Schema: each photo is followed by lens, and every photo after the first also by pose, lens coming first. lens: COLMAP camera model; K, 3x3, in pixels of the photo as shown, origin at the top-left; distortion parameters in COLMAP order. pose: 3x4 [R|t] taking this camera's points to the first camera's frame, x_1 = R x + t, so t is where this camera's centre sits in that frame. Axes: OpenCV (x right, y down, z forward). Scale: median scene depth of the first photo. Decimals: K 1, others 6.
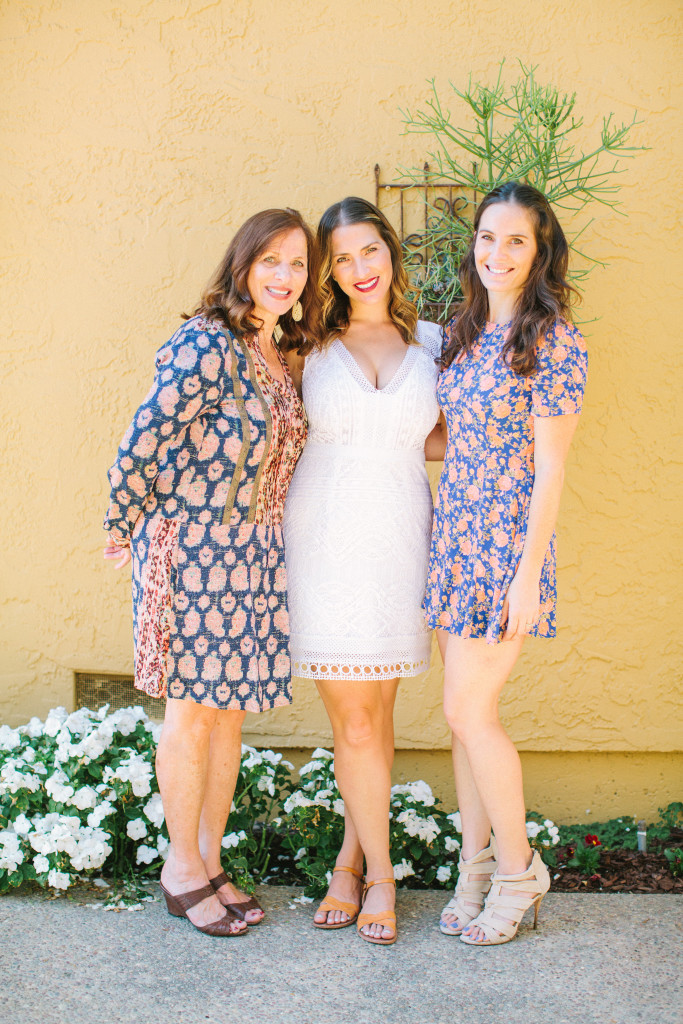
lens RADIAL K [[1597.9, 0, 339.9], [0, 1597.9, 509.8], [0, 0, 1]] dist [-0.146840, 0.000000]
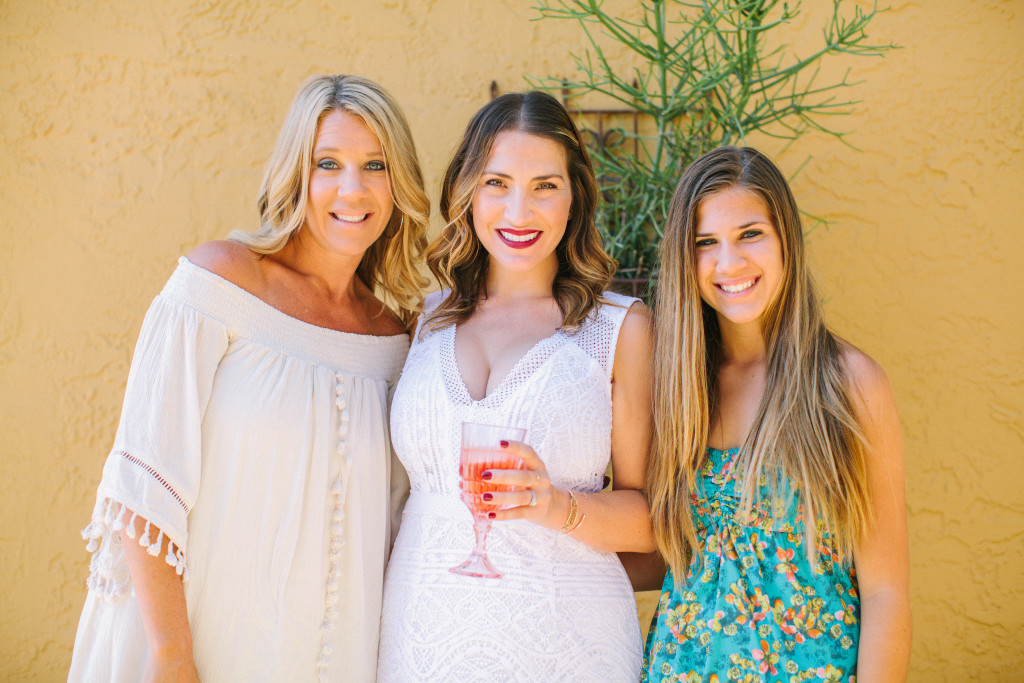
lens RADIAL K [[1597.9, 0, 511.9], [0, 1597.9, 337.3], [0, 0, 1]] dist [-0.146840, 0.000000]
pose [[0.999104, -0.000545, 0.042317, 0.001751], [0.005633, 0.992734, -0.120196, -0.023520], [-0.041944, 0.120327, 0.991848, 0.324135]]
